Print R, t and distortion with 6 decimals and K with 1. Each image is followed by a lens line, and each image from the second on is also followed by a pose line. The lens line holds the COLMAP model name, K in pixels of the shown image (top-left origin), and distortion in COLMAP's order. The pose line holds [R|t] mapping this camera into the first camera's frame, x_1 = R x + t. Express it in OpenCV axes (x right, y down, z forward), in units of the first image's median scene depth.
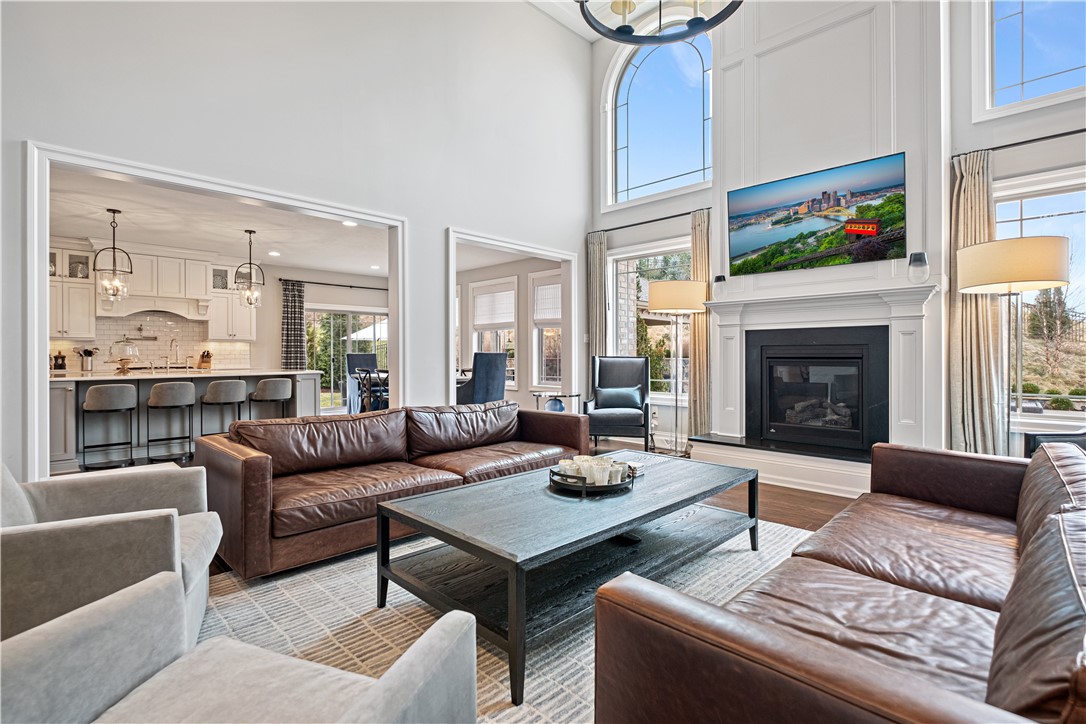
lens RADIAL K [[521.7, 0, 543.3], [0, 521.7, 356.8], [0, 0, 1]] dist [-0.004670, -0.001791]
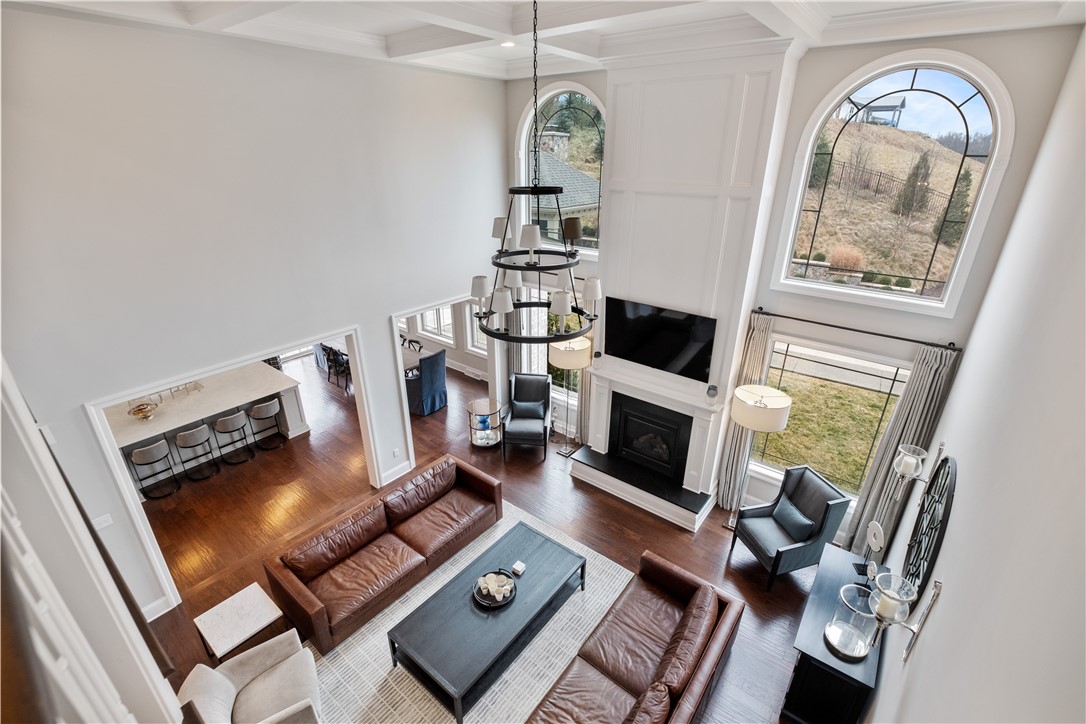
lens RADIAL K [[487.6, 0, 546.6], [0, 487.6, 360.8], [0, 0, 1]] dist [-0.015426, -0.000989]
pose [[0.992705, -0.037987, 0.114432, 0.060788], [-0.010717, 0.917518, 0.397549, -0.711597], [-0.120095, -0.395875, 0.910417, -0.185502]]
